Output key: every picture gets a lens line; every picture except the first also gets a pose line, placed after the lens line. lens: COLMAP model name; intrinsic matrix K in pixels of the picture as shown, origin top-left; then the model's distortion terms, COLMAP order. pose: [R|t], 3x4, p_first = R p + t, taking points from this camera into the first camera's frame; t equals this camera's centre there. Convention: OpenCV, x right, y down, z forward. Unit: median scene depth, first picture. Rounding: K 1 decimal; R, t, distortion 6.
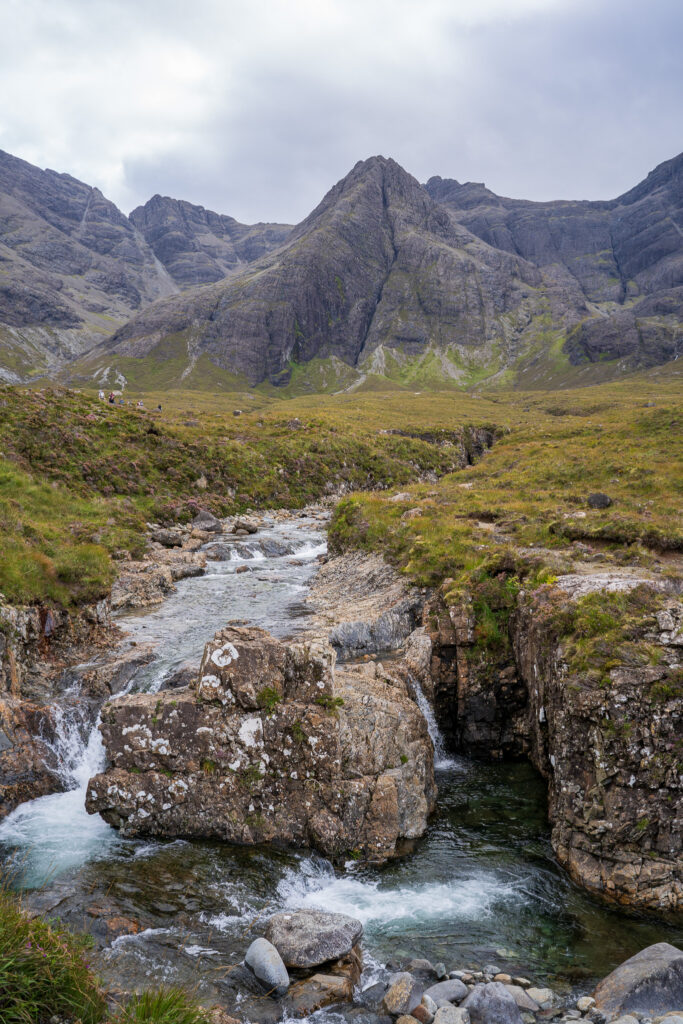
lens RADIAL K [[958.6, 0, 341.5], [0, 958.6, 512.0], [0, 0, 1]] dist [-0.115141, 0.013041]
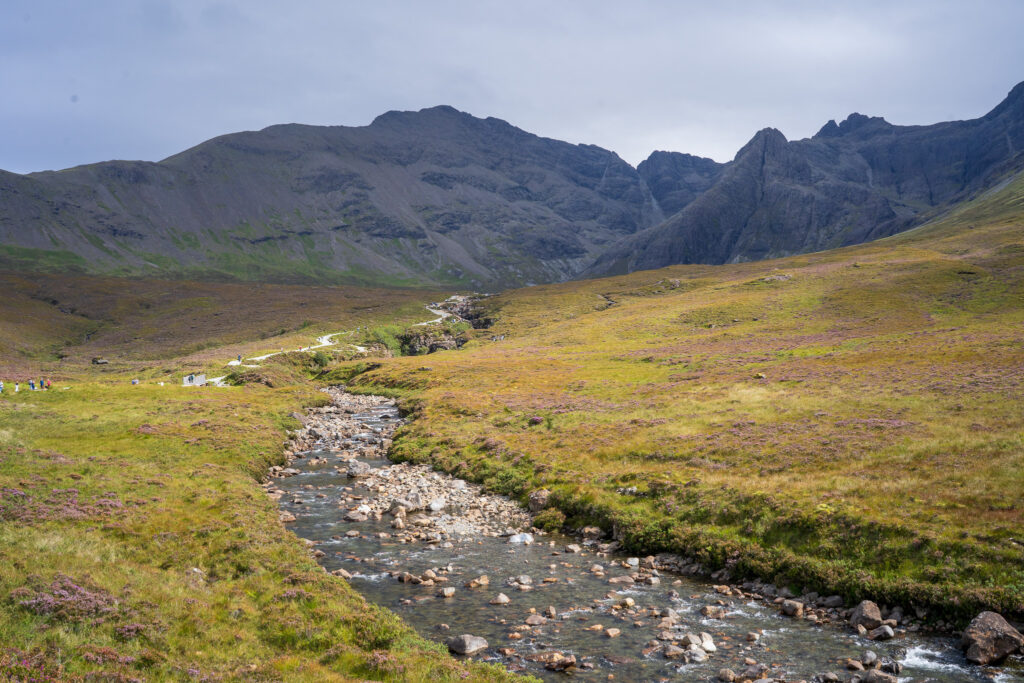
lens RADIAL K [[958.6, 0, 512.0], [0, 958.6, 341.5], [0, 0, 1]] dist [-0.115141, 0.013041]
pose [[0.905343, -0.050015, -0.421725, 0.273682], [0.022175, 0.997253, -0.070667, 0.067835], [0.424101, 0.054626, 0.903966, -0.520625]]
